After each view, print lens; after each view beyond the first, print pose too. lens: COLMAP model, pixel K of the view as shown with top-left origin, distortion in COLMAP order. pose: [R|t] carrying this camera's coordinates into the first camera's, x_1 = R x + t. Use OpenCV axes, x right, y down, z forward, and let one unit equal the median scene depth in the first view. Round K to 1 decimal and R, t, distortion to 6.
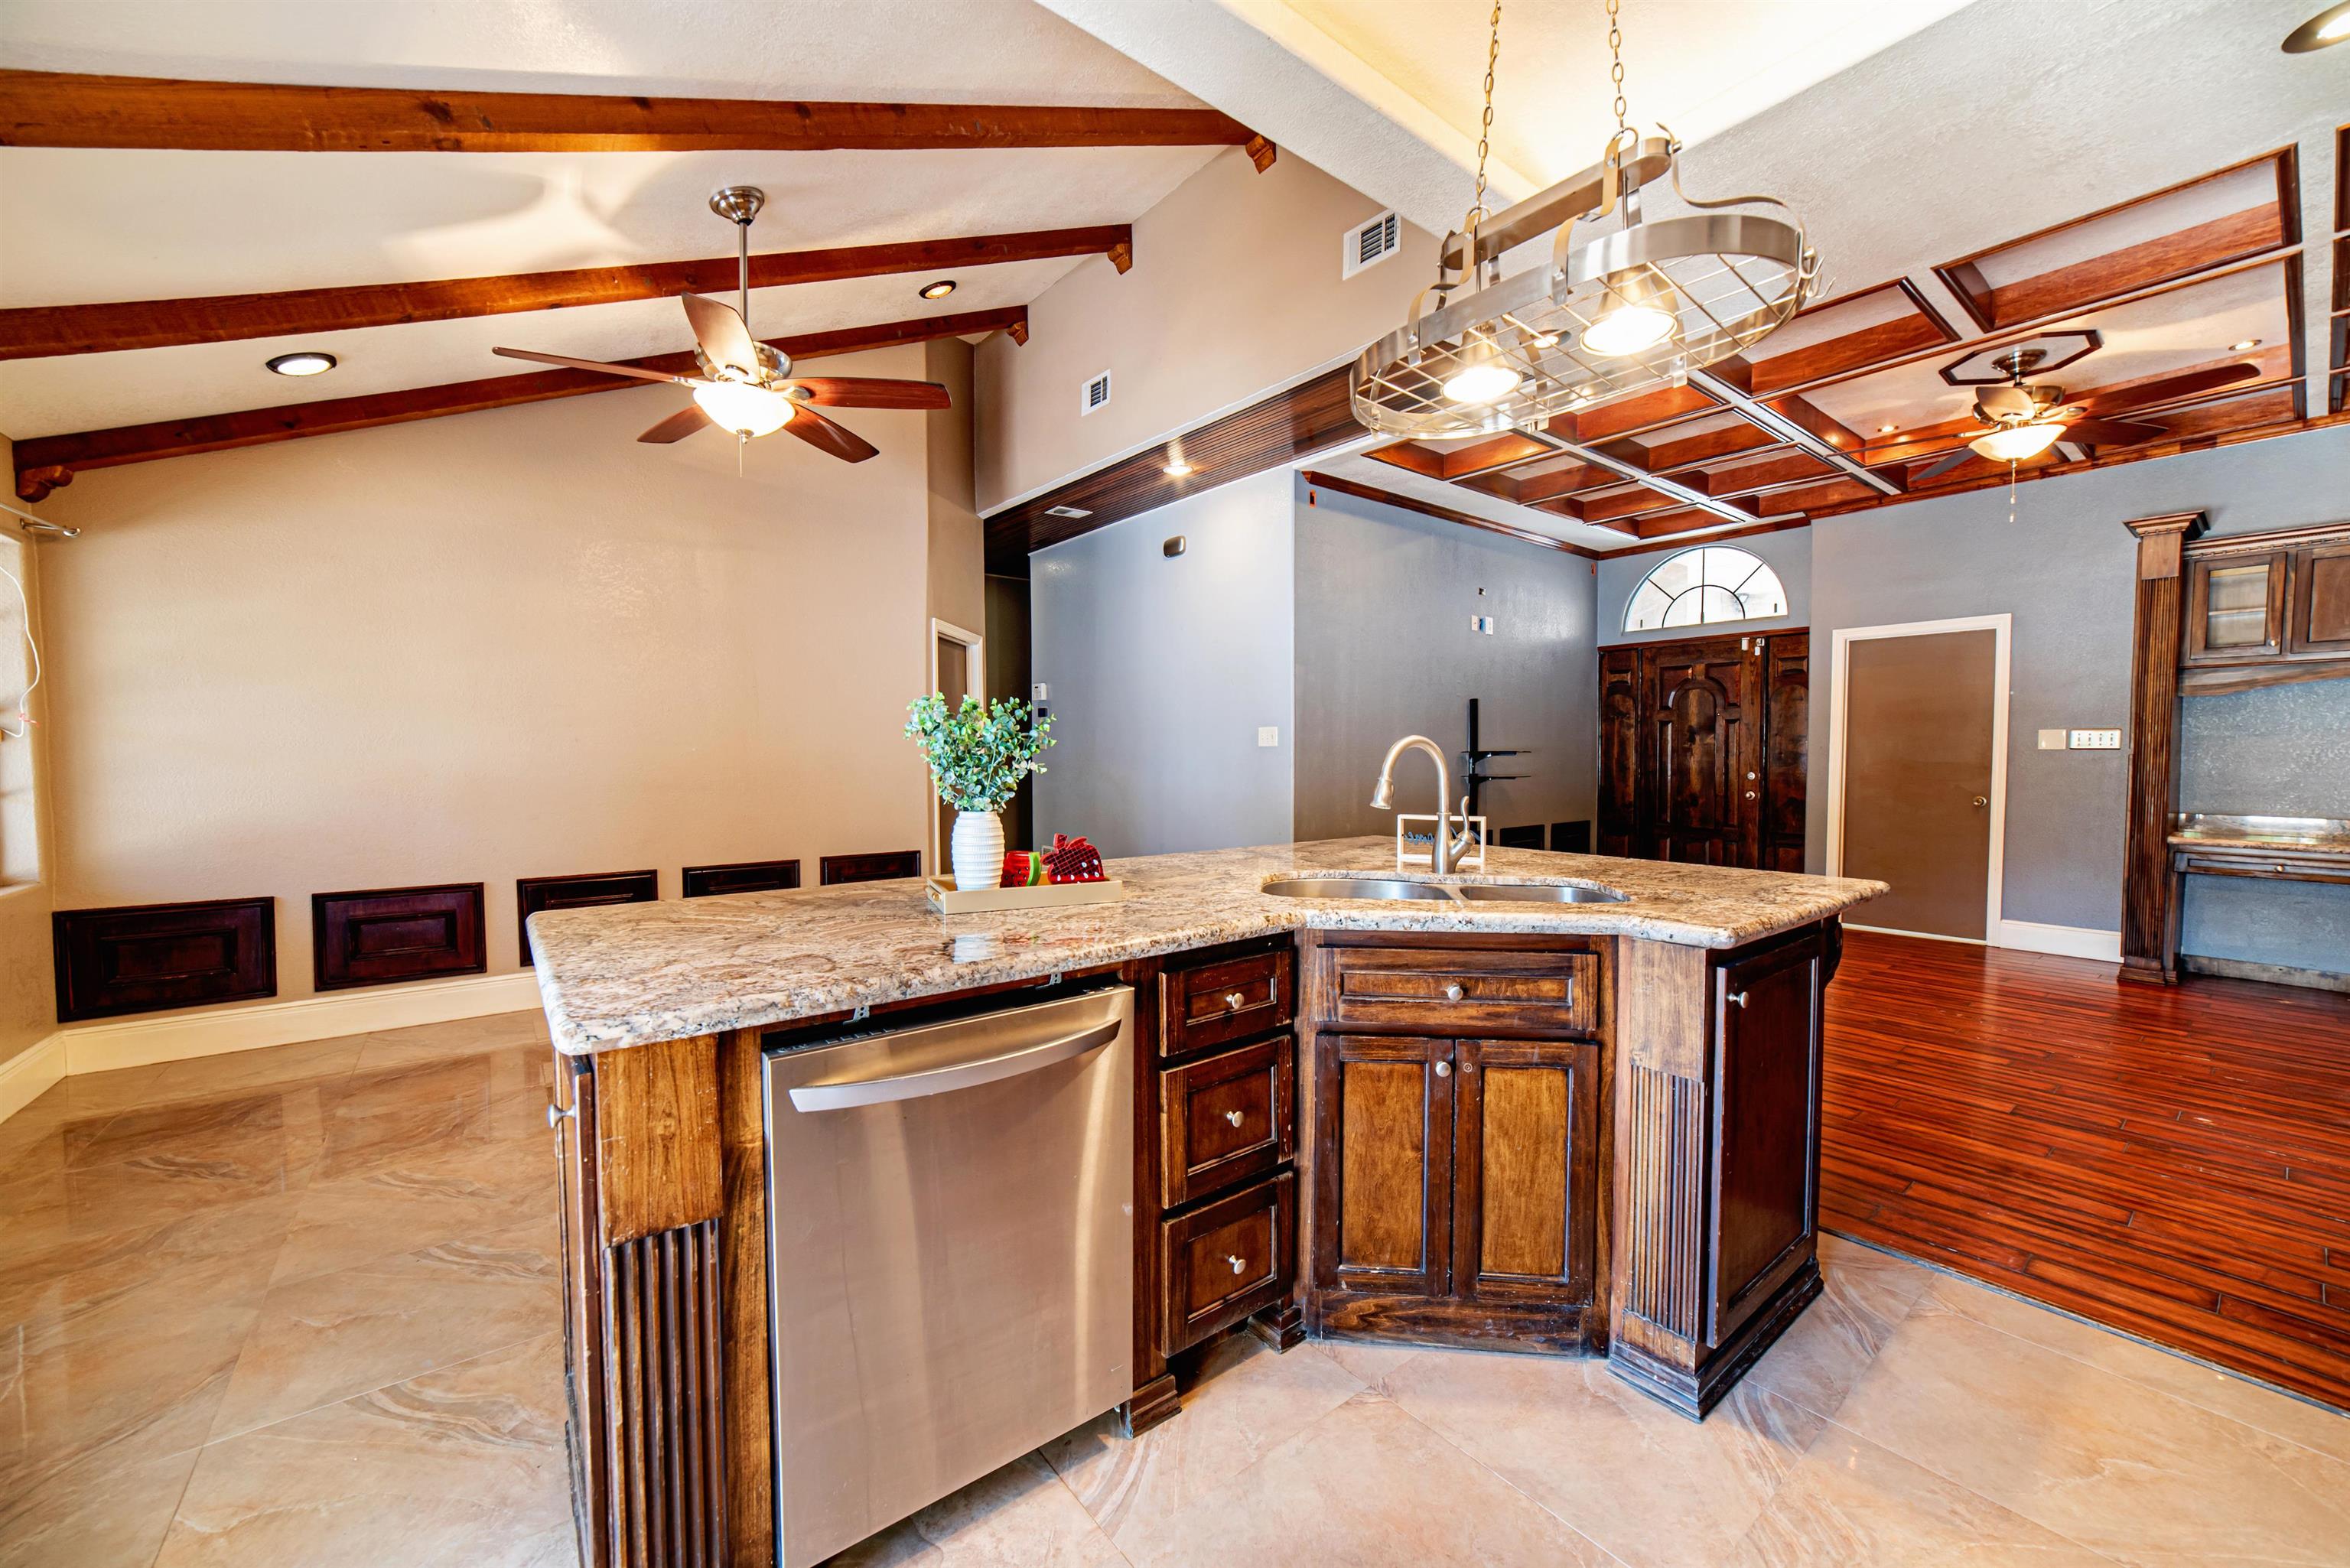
lens RADIAL K [[908.4, 0, 1176.6], [0, 908.4, 789.0], [0, 0, 1]] dist [-0.015913, 0.008297]
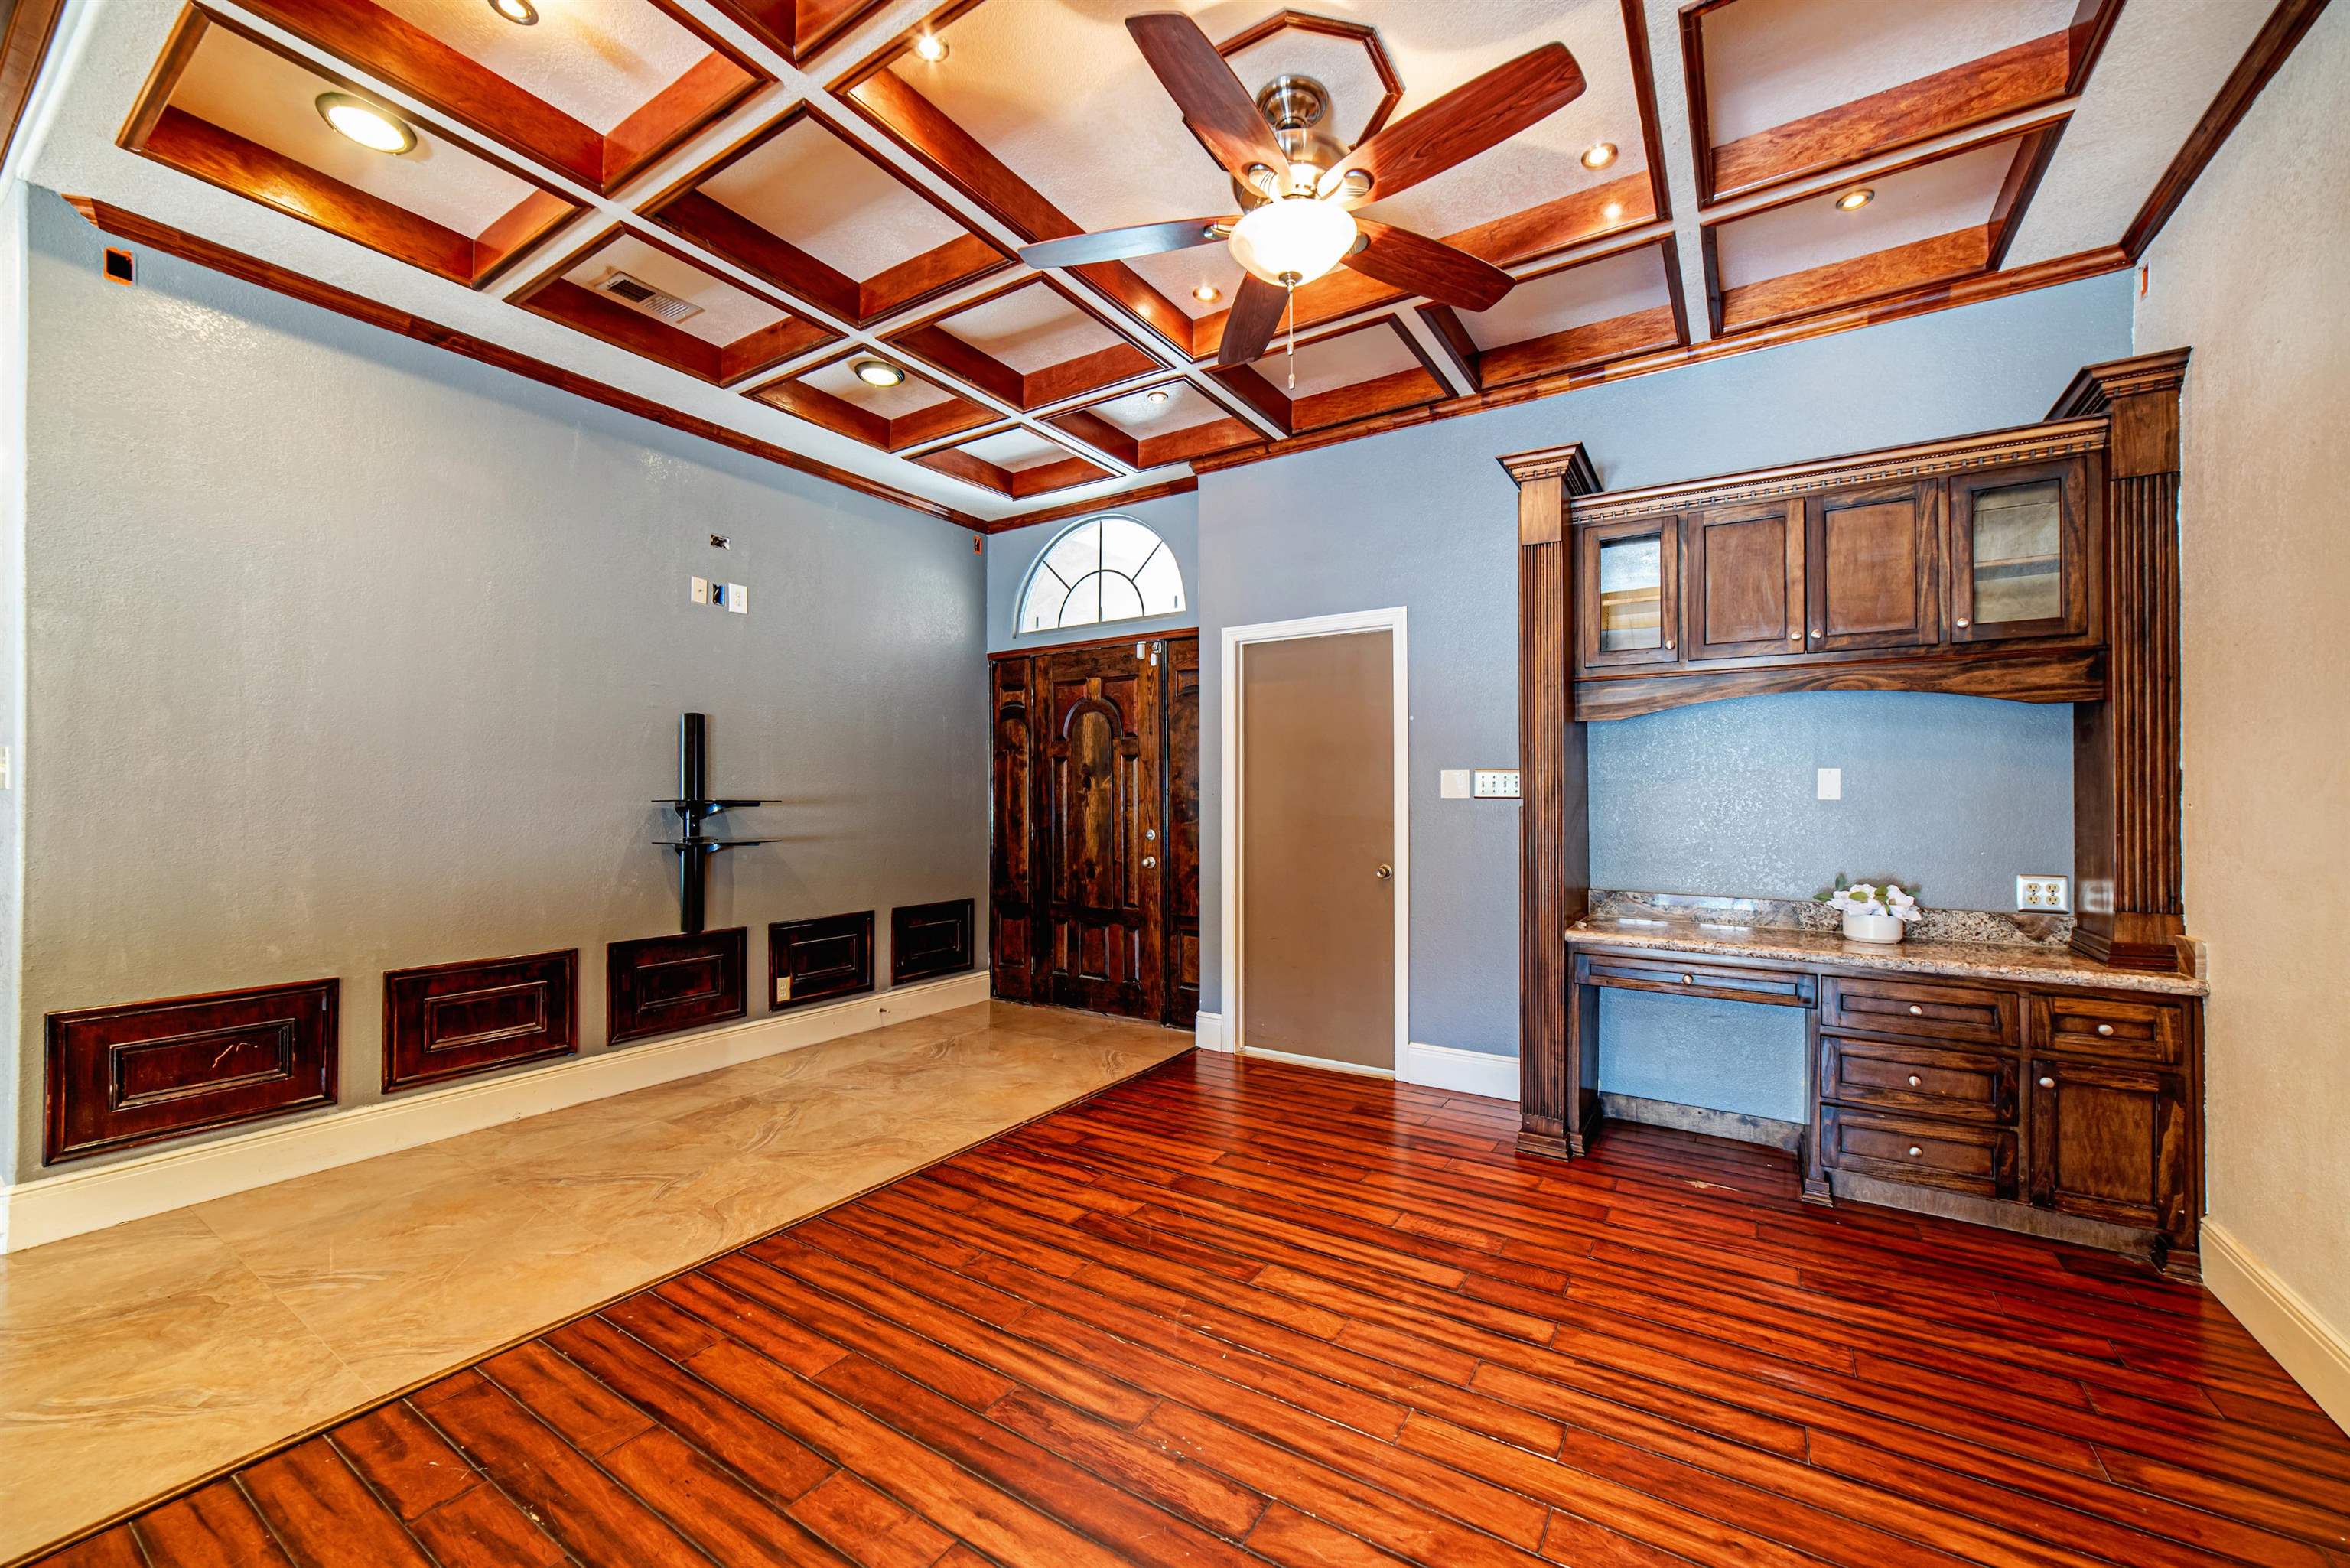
lens RADIAL K [[917.2, 0, 1166.1], [0, 917.2, 786.5], [0, 0, 1]] dist [-0.021501, 0.008703]
pose [[0.948540, 0.006310, 0.316594, 0.554037], [0.010764, 0.998581, -0.052153, -0.019286], [-0.316474, 0.052877, 0.947126, 0.412593]]
